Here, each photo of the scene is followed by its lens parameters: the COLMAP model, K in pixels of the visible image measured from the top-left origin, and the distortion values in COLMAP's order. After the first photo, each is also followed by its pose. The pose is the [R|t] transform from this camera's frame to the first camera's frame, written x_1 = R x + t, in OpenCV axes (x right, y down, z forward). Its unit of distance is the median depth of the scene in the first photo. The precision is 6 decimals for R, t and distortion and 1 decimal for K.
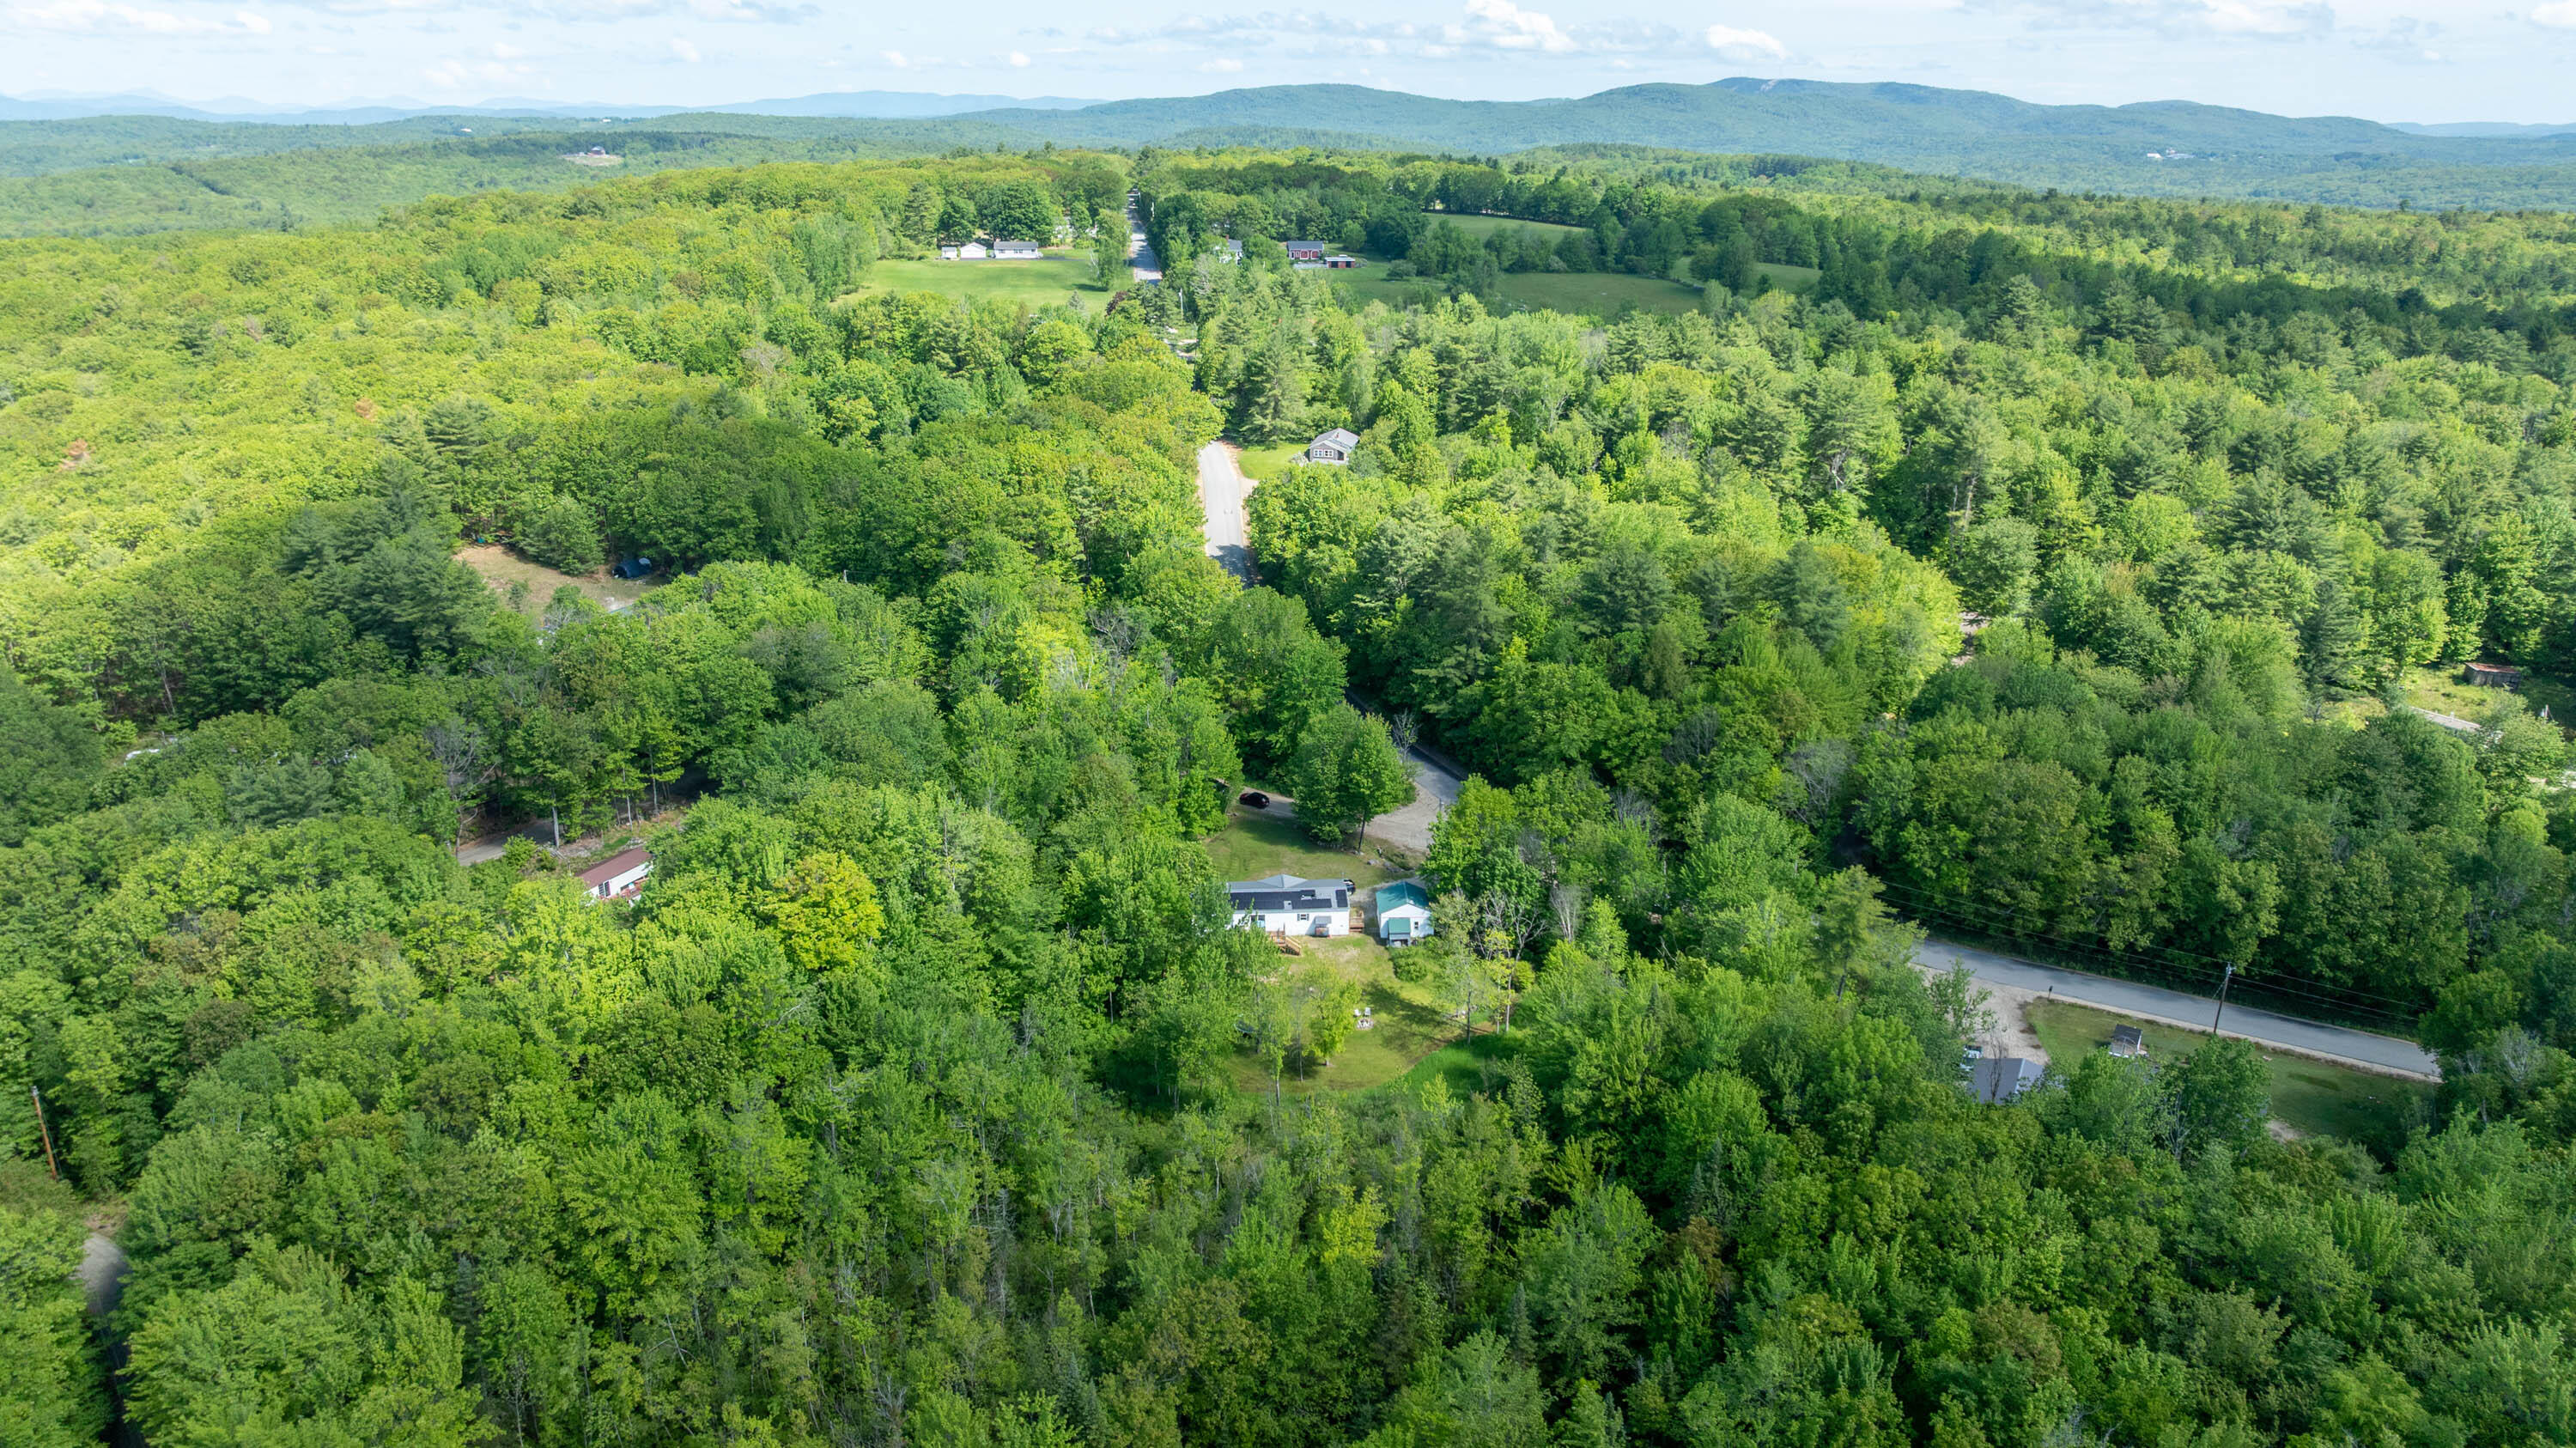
lens RADIAL K [[1816.3, 0, 1288.6], [0, 1816.3, 724.0], [0, 0, 1]] dist [-0.013101, -0.008683]
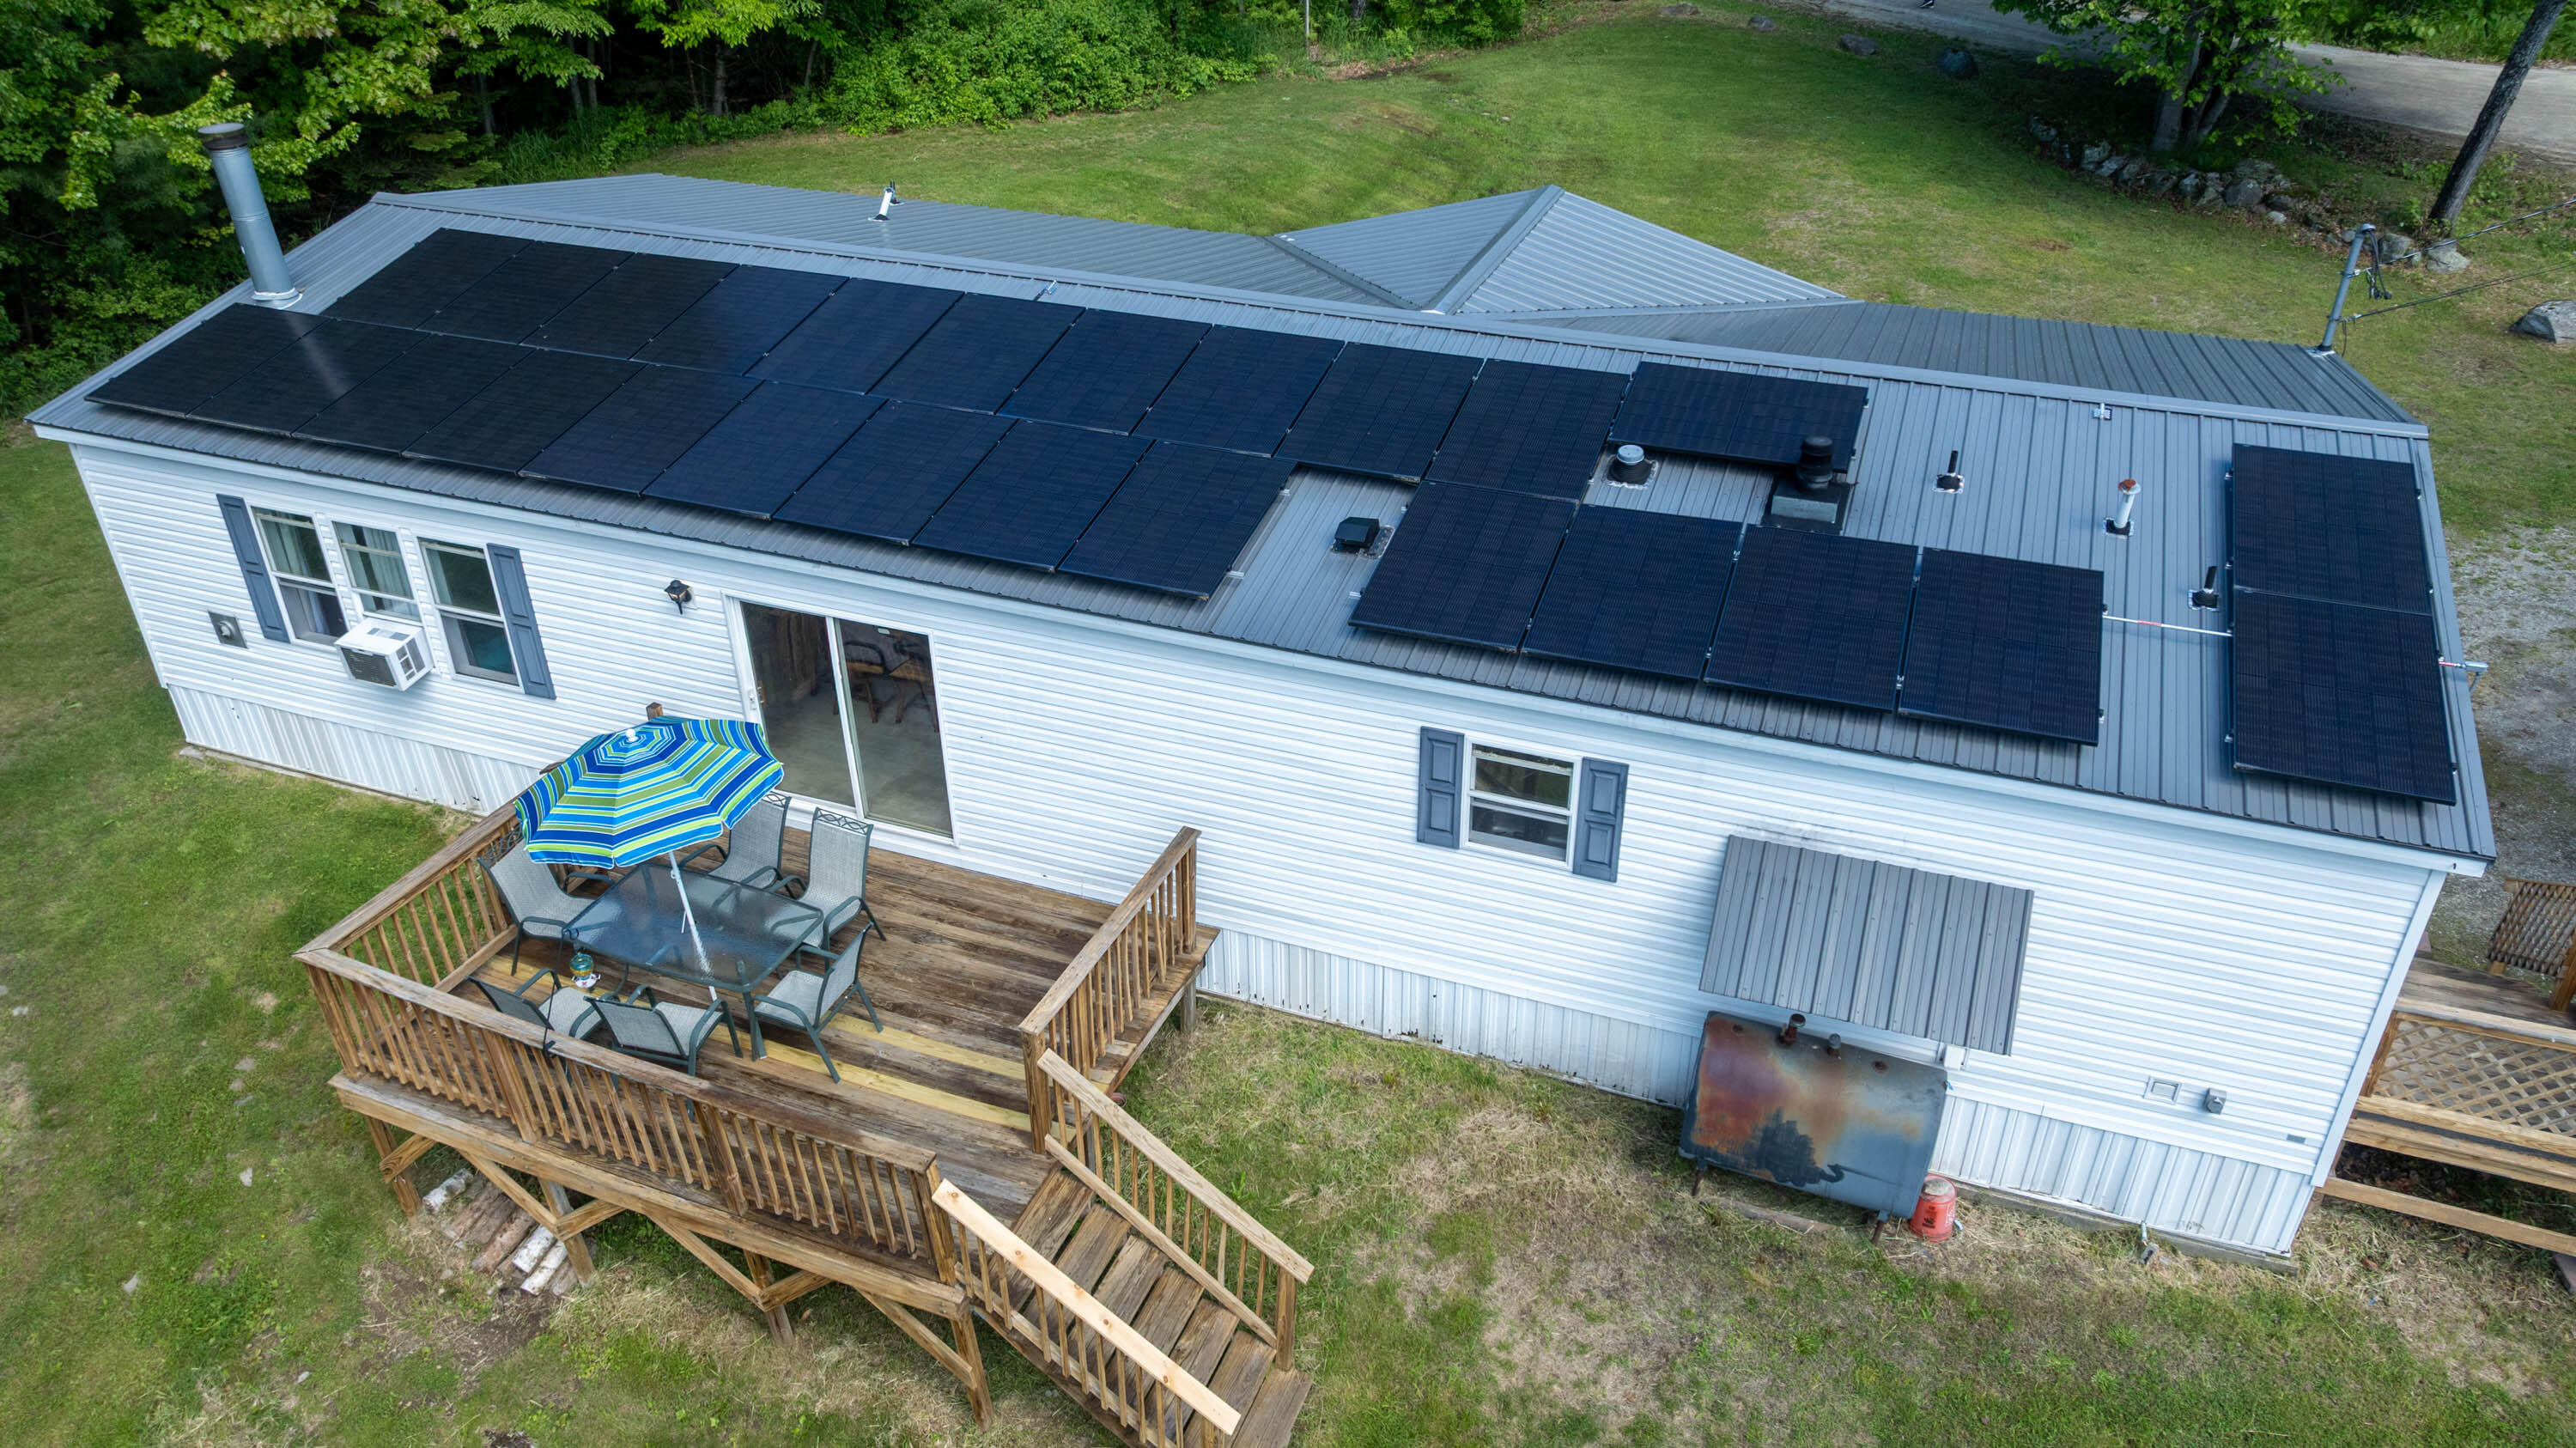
lens RADIAL K [[1816.3, 0, 1287.4], [0, 1816.3, 718.6], [0, 0, 1]] dist [-0.013101, -0.008683]
pose [[0.905565, 0.209161, -0.369057, 0.021830], [-0.129847, 0.964906, 0.228245, 0.091066], [0.403846, -0.158770, 0.900944, 0.941386]]
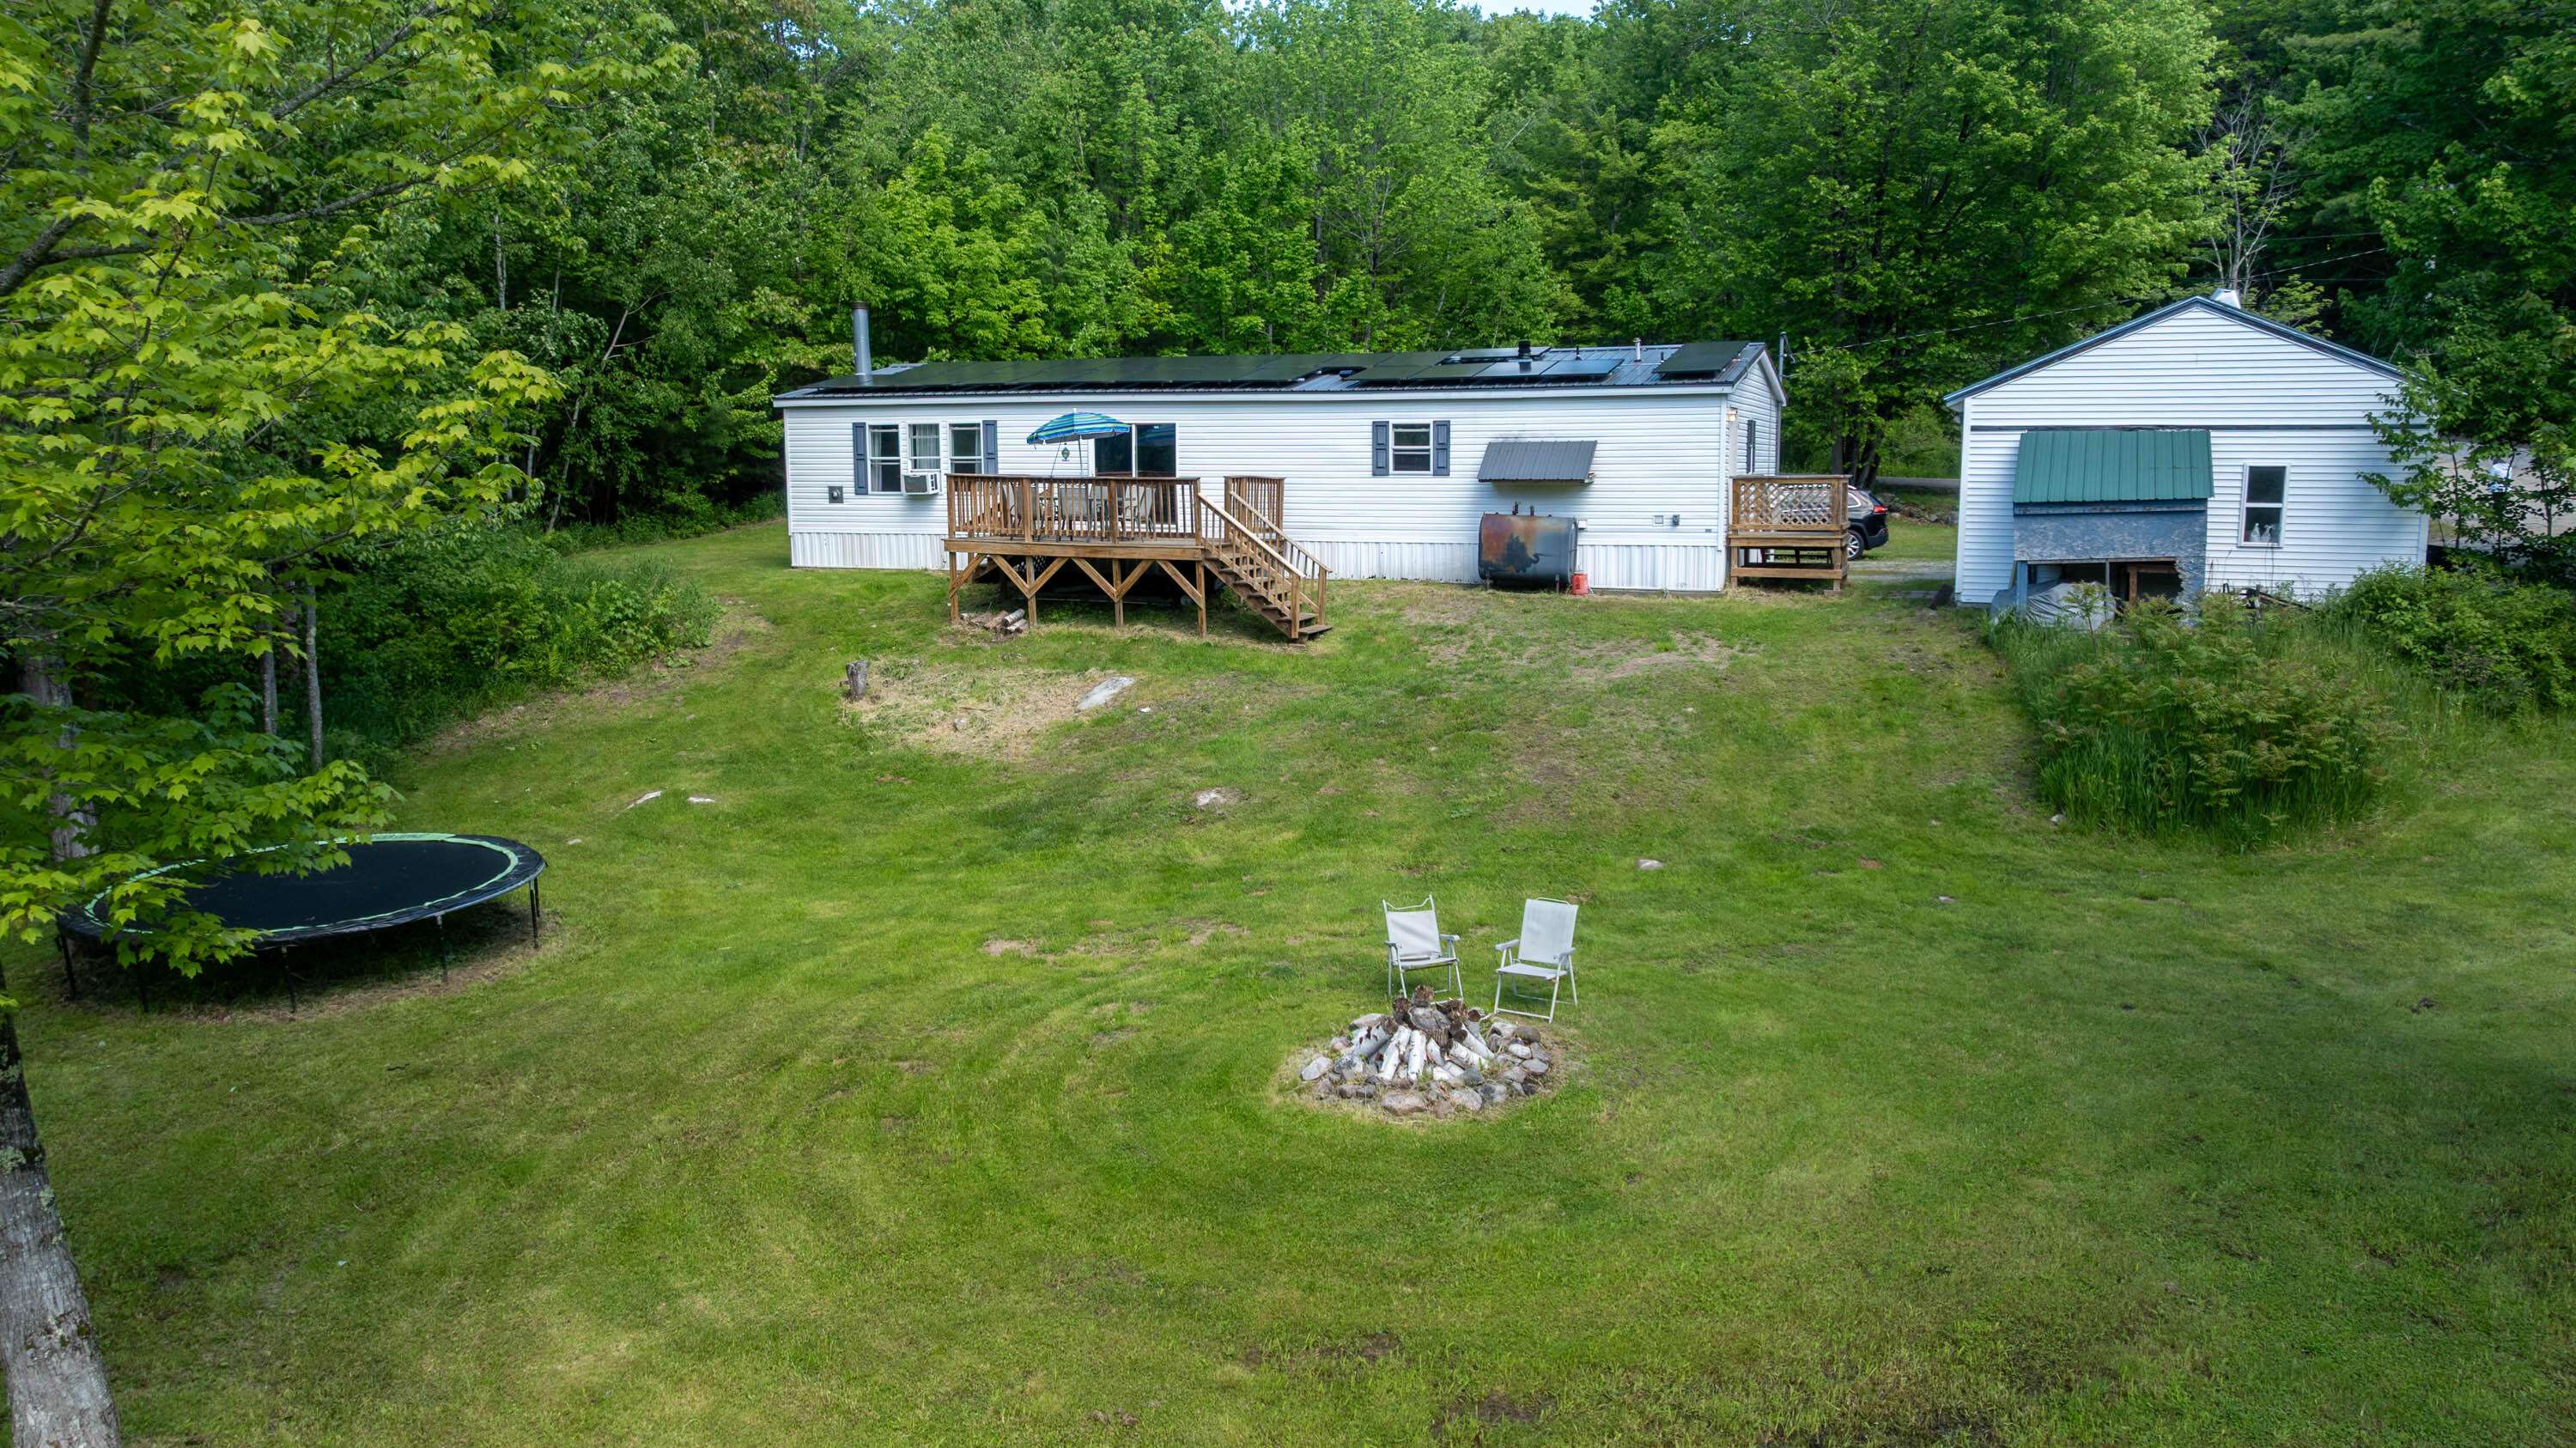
lens RADIAL K [[1816.3, 0, 1295.4], [0, 1816.3, 732.7], [0, 0, 1]] dist [-0.013101, -0.008683]
pose [[0.904727, 0.051418, -0.422877, 0.063103], [-0.131879, 0.977728, -0.163266, 0.153921], [0.405064, 0.203480, 0.891358, 0.864633]]
